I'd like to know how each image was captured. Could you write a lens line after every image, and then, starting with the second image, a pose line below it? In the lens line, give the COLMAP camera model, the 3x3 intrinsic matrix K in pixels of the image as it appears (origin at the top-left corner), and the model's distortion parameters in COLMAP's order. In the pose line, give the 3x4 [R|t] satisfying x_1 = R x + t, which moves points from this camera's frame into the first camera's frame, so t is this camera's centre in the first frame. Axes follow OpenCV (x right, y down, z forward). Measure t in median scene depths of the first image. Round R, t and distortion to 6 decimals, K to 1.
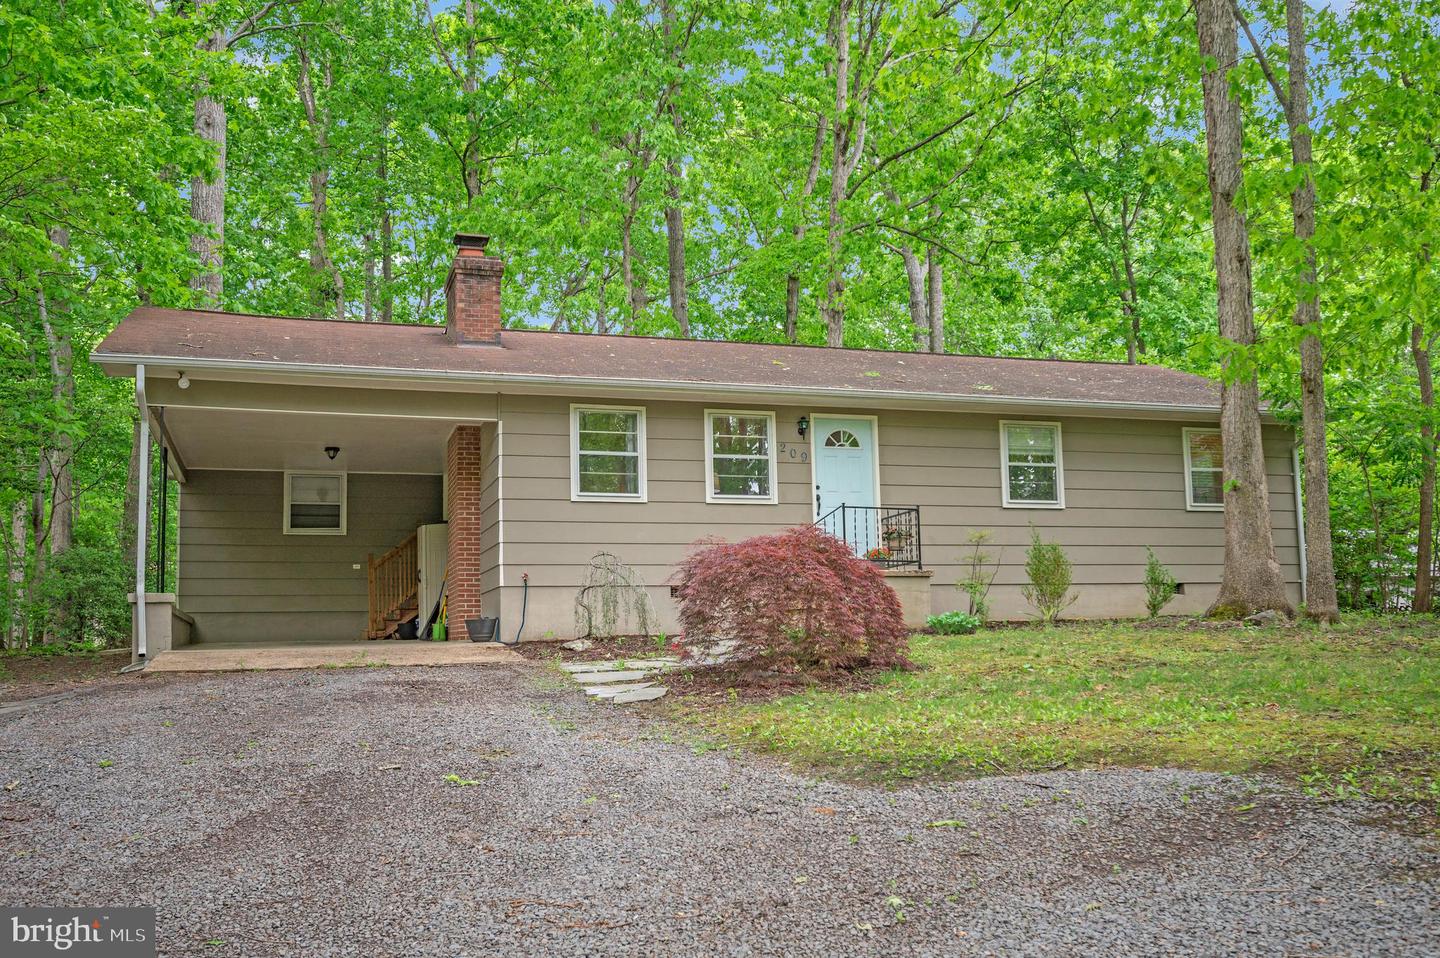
lens RADIAL K [[1348.9, 0, 733.0], [0, 1348.9, 525.8], [0, 0, 1]] dist [0.006453, 0.000000]
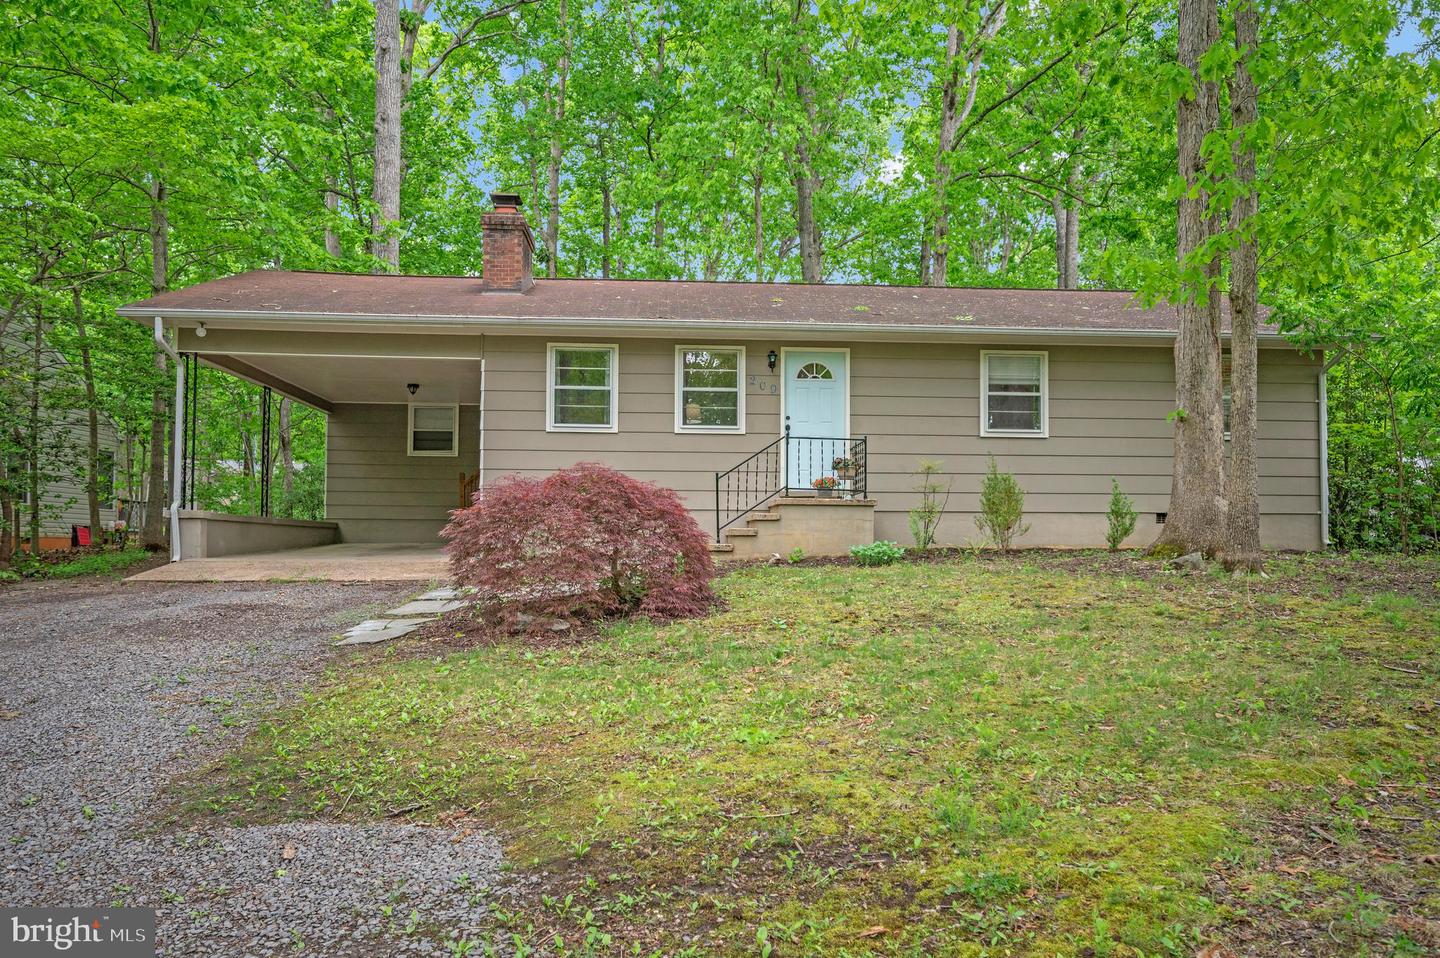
lens RADIAL K [[1051.6, 0, 713.6], [0, 1051.6, 503.7], [0, 0, 1]] dist [0.000840, -0.006443]
pose [[0.966633, 0.017898, -0.255541, 0.215086], [-0.002016, 0.998057, 0.062280, -0.012361], [0.256159, -0.059687, 0.964790, 0.184999]]
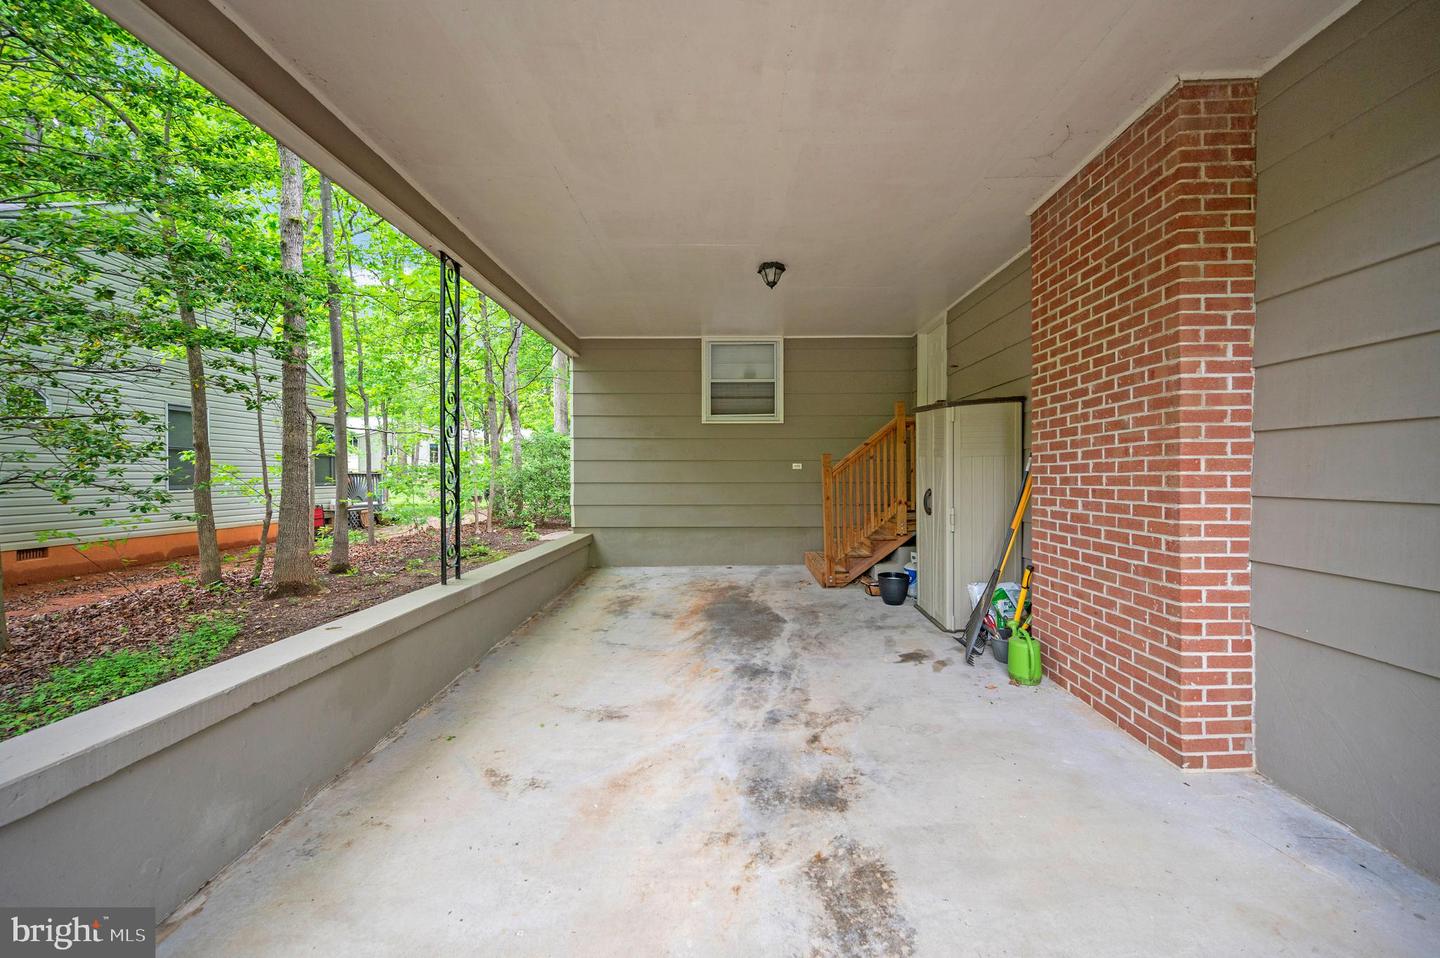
lens RADIAL K [[621.1, 0, 718.2], [0, 621.1, 474.9], [0, 0, 1]] dist [0.004106, -0.001018]
pose [[0.944017, 0.018049, -0.329402, -0.256656], [0.017209, 0.994449, 0.103805, -0.001074], [0.329447, -0.103662, 0.938466, 0.824125]]
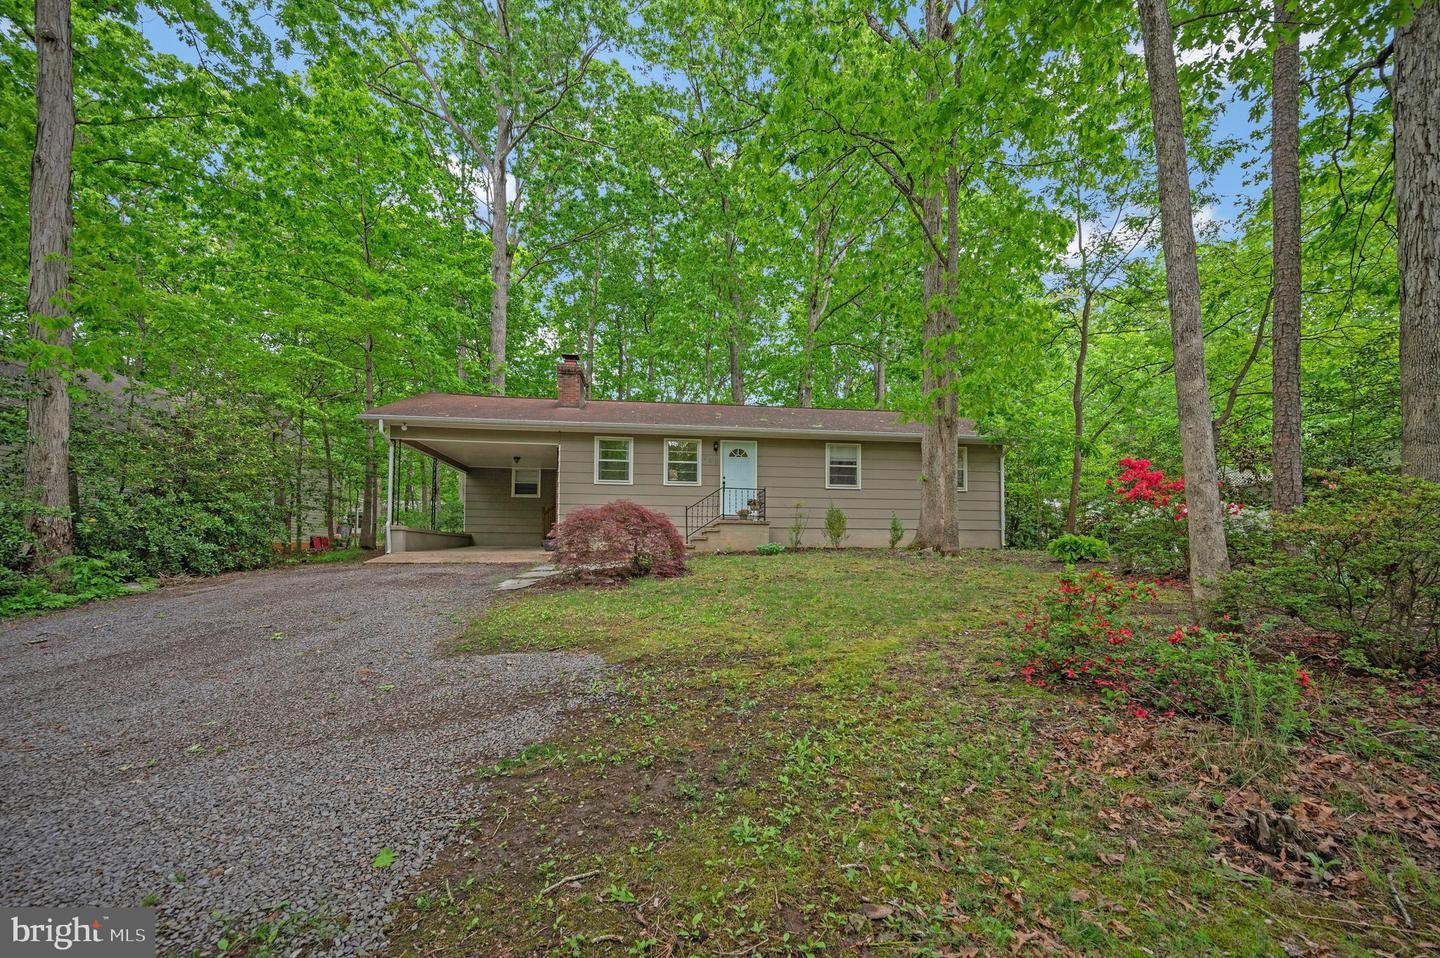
lens RADIAL K [[621.1, 0, 718.2], [0, 621.1, 523.5], [0, 0, 1]] dist [0.004106, -0.001018]
pose [[0.980407, 0.019918, -0.195973, 0.231133], [-0.009440, 0.998482, 0.054257, -0.010550], [0.196756, -0.051343, 0.979107, 0.101232]]
